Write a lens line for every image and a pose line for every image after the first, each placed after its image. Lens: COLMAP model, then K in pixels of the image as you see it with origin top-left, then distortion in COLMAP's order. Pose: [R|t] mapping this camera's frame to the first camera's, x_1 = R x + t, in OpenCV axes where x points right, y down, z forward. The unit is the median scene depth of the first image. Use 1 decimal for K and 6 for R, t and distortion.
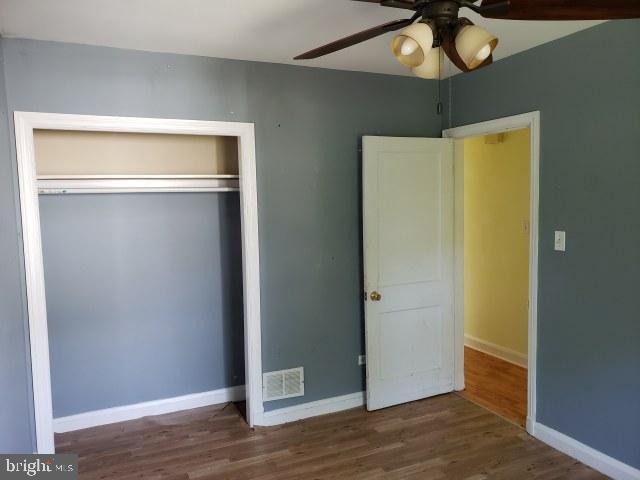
lens RADIAL K [[496.7, 0, 316.2], [0, 496.7, 240.7], [0, 0, 1]] dist [0.013906, -0.007689]
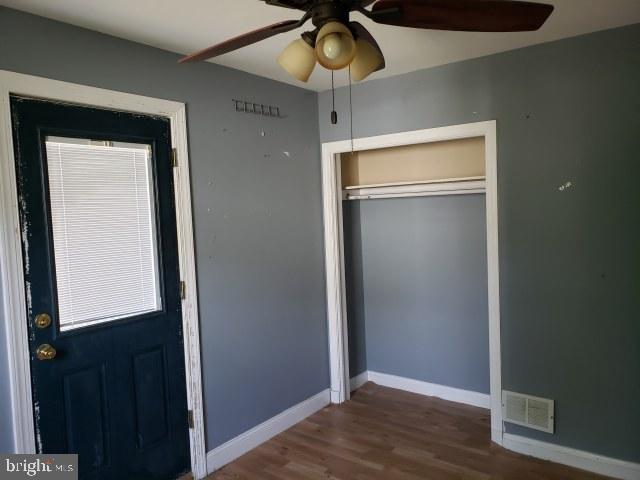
lens RADIAL K [[496.7, 0, 316.4], [0, 496.7, 240.2], [0, 0, 1]] dist [0.013906, -0.007689]
pose [[0.474551, 0.058449, -0.878285, 0.535176], [-0.051948, 0.997913, 0.038343, -0.027817], [0.878694, 0.027429, 0.476597, 0.255718]]
